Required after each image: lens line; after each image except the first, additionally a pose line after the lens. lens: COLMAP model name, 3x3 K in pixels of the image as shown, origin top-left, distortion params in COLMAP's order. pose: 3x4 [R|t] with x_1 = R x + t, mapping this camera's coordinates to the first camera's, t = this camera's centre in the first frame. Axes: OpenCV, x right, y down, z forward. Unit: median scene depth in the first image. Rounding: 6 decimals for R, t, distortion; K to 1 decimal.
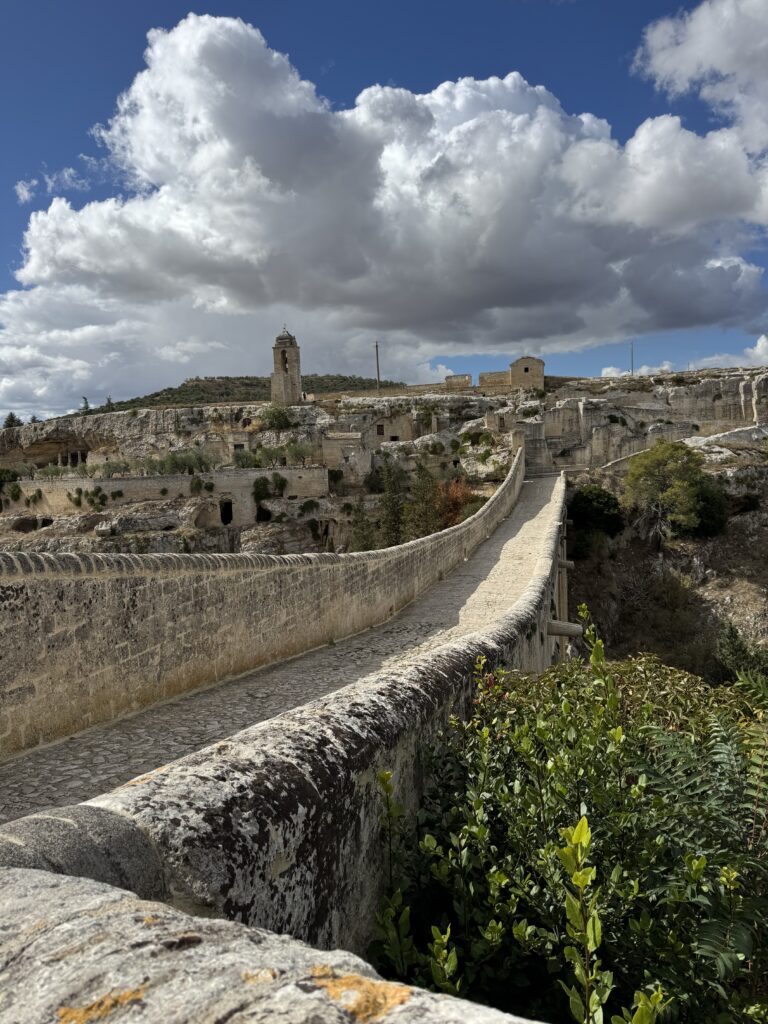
lens RADIAL K [[699.7, 0, 384.0], [0, 699.7, 512.0], [0, 0, 1]] dist [0.144134, -0.315568]
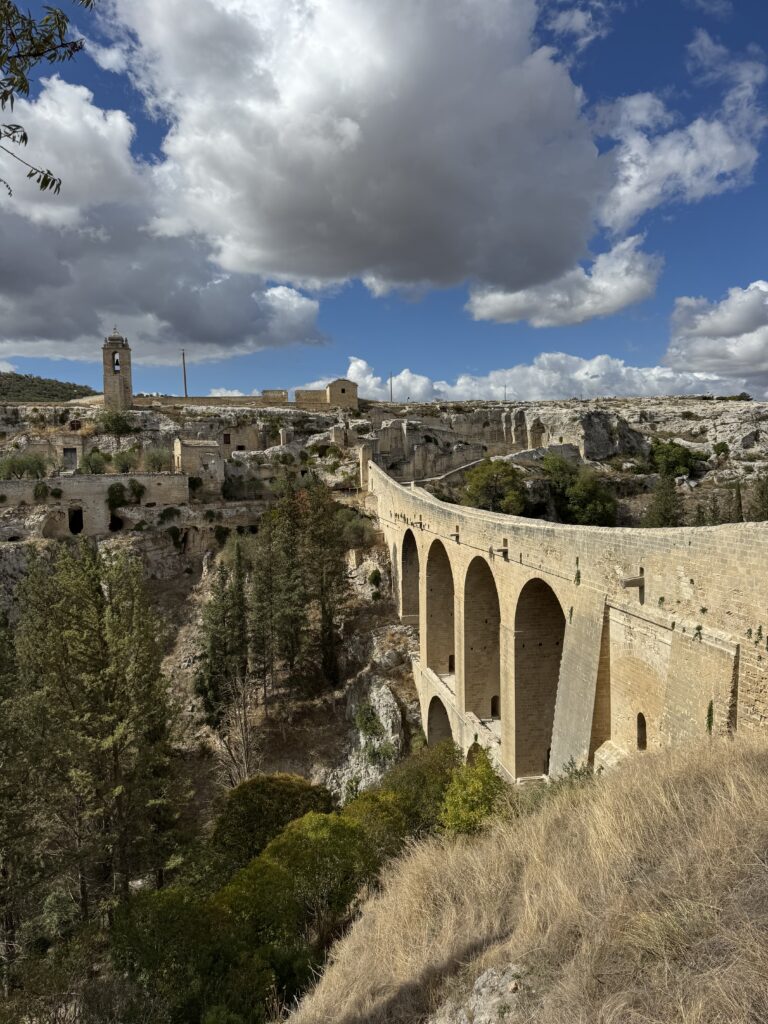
lens RADIAL K [[699.7, 0, 384.0], [0, 699.7, 512.0], [0, 0, 1]] dist [0.144134, -0.315568]
pose [[0.901949, -0.004621, 0.431817, -0.251834], [0.013666, 0.999747, -0.017847, 0.010634], [-0.431625, 0.021998, 0.901785, -0.019777]]
